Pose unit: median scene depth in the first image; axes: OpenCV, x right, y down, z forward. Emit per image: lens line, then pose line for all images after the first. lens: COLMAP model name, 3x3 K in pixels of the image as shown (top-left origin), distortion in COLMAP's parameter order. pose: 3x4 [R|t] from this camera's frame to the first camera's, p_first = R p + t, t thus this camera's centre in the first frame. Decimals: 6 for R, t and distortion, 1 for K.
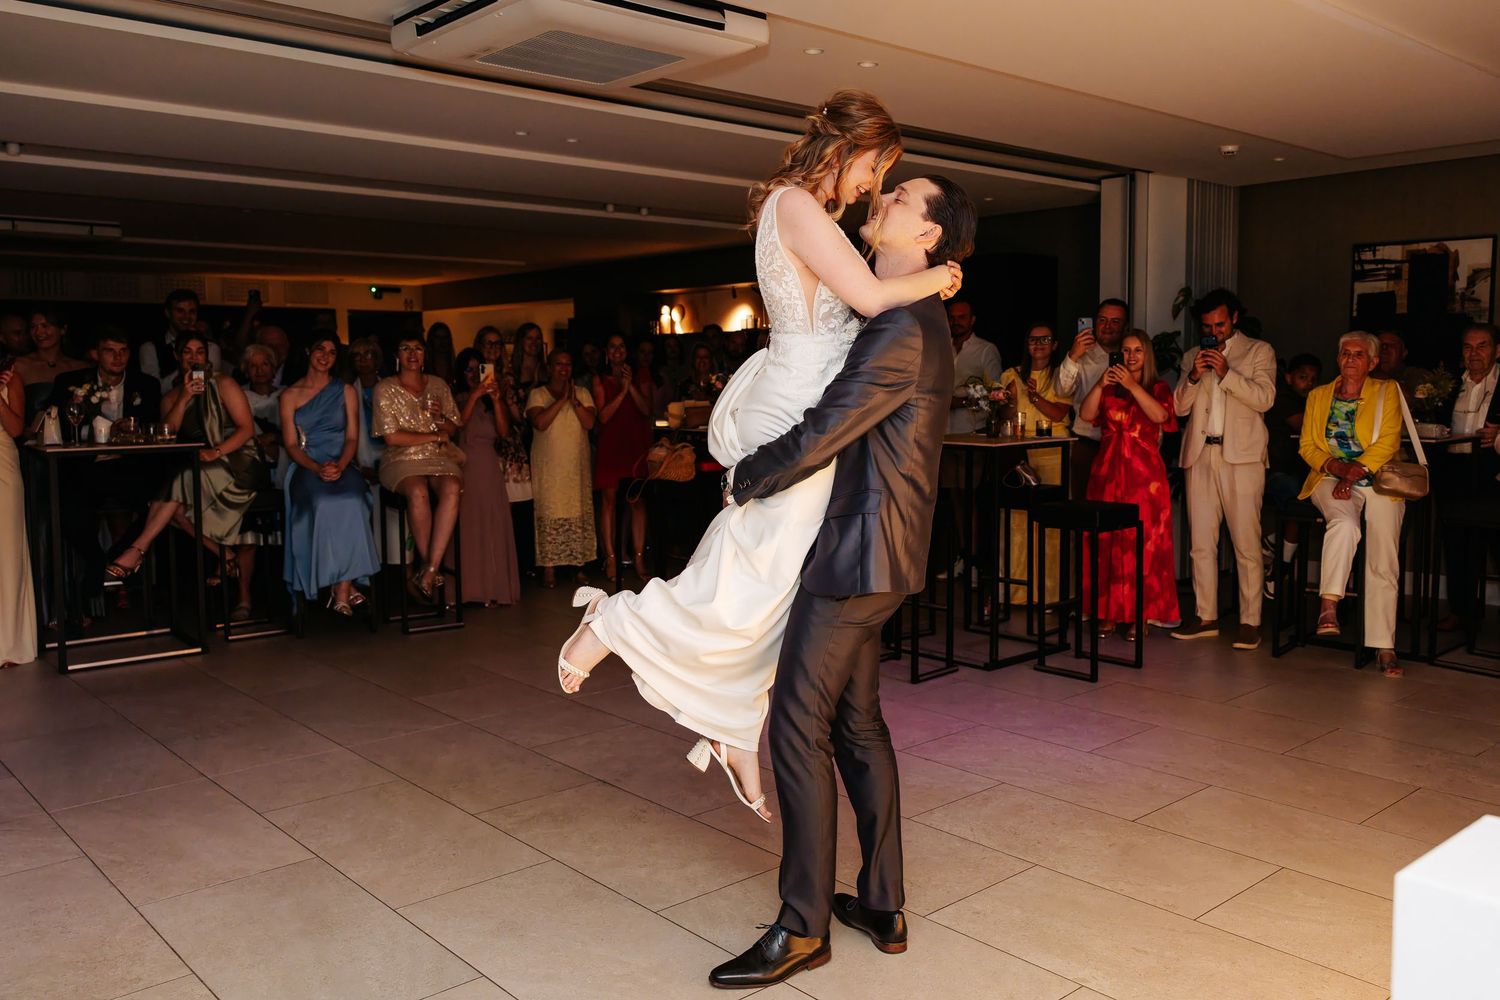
lens RADIAL K [[1200.0, 0, 776.0], [0, 1200.0, 467.9], [0, 0, 1]] dist [0.006218, -0.000208]
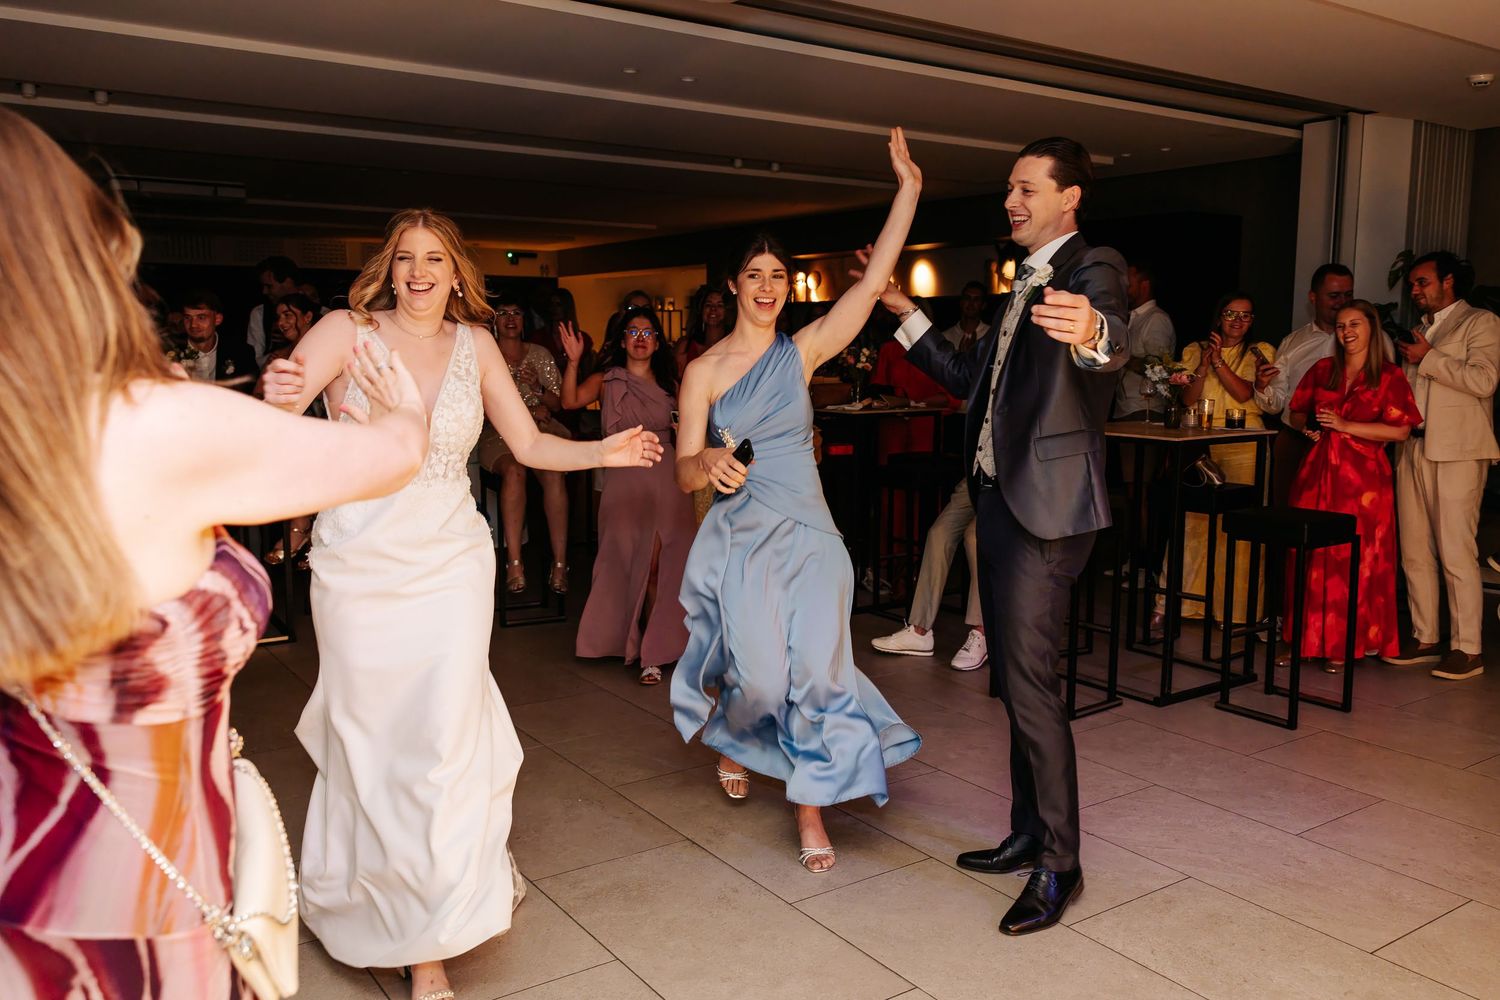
lens RADIAL K [[1200.0, 0, 764.4], [0, 1200.0, 493.0], [0, 0, 1]] dist [0.006218, -0.000208]
pose [[0.992057, 0.026754, -0.122910, 0.001521], [-0.021002, 0.998633, 0.047859, -0.013830], [0.124023, -0.044897, 0.991263, 0.123268]]
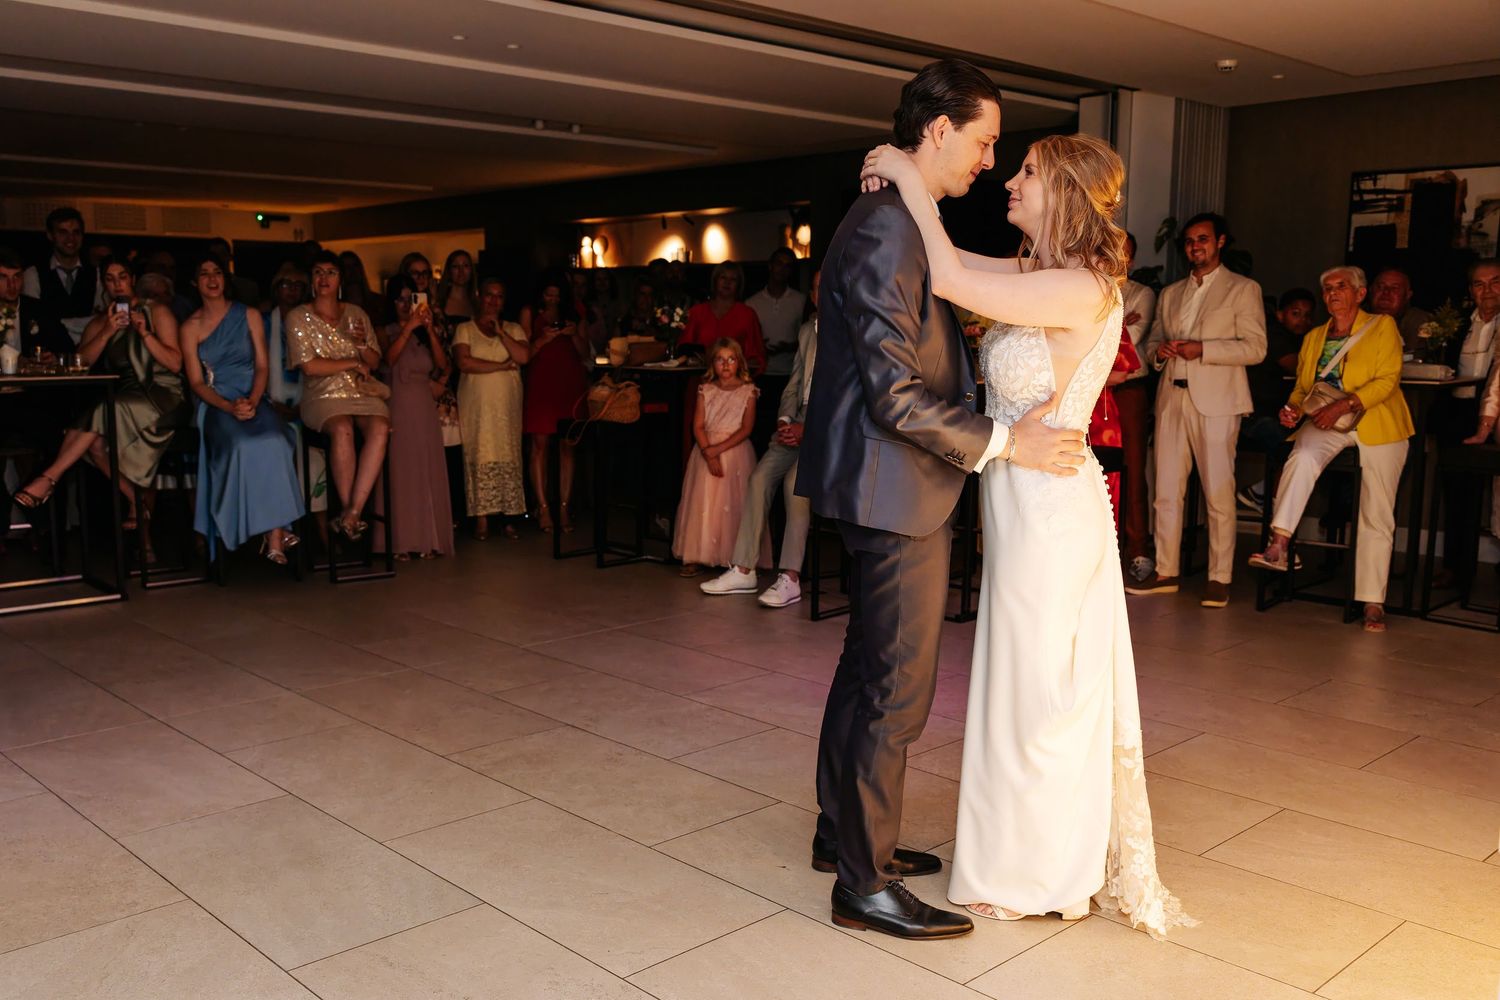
lens RADIAL K [[1315.0, 0, 700.2], [0, 1315.0, 514.6], [0, 0, 1]] dist [-0.015900, 0.024353]
pose [[0.999938, 0.007508, 0.008274, -0.033425], [-0.008068, 0.997522, 0.069894, 0.012077], [-0.007729, -0.069956, 0.997520, -0.022783]]
